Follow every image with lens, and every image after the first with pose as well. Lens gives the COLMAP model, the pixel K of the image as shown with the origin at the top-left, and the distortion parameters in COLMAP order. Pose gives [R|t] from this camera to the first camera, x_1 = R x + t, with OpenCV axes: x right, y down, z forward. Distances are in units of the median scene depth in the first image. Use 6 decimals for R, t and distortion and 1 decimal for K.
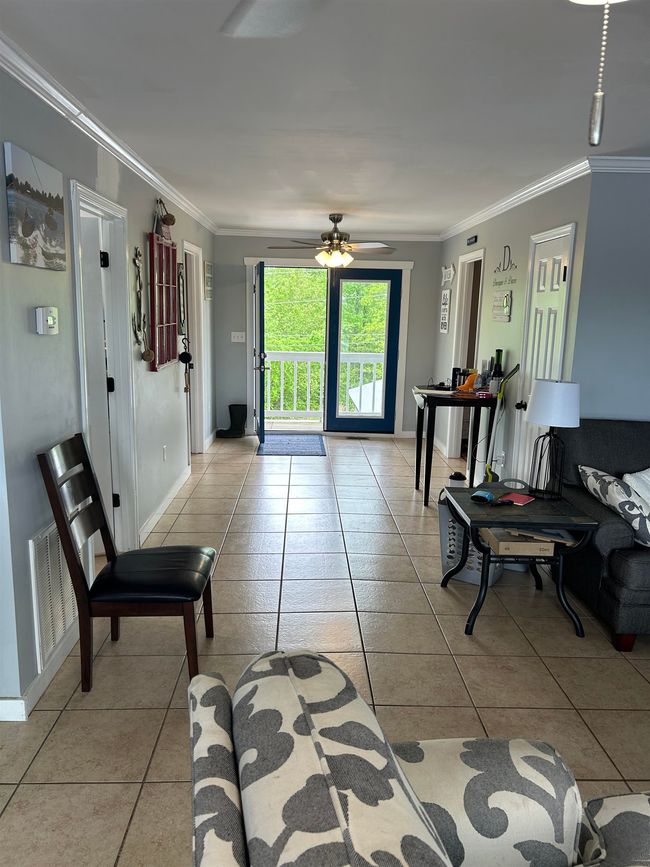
lens RADIAL K [[655.8, 0, 324.5], [0, 655.8, 436.5], [0, 0, 1]] dist [0.062707, -0.062669]
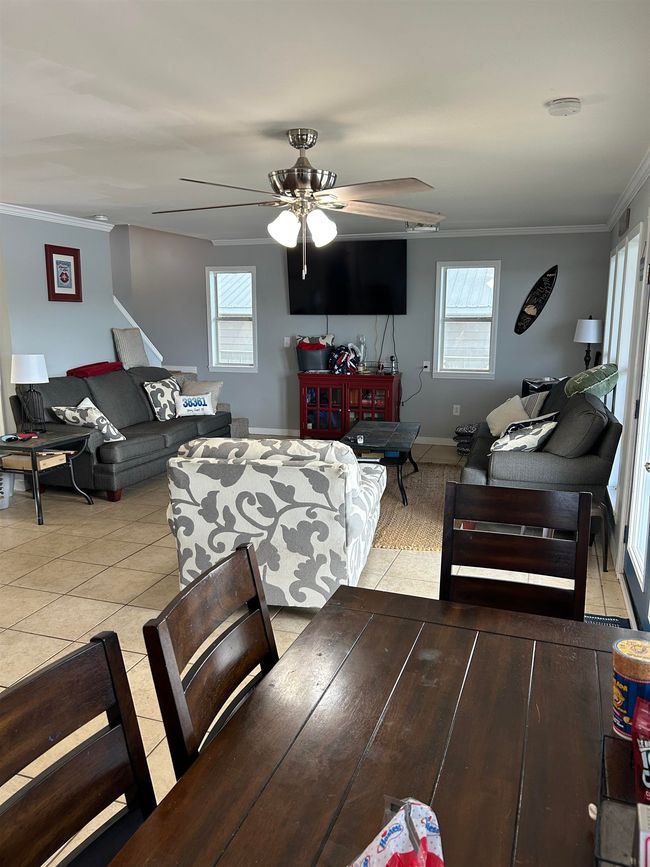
lens RADIAL K [[655.8, 0, 325.1], [0, 655.8, 433.0], [0, 0, 1]] dist [0.062707, -0.062669]
pose [[0.355682, -0.188081, 0.915487, -0.905985], [0.185876, 0.974209, 0.127929, 0.026036], [-0.915937, 0.124665, 0.381469, -0.188678]]
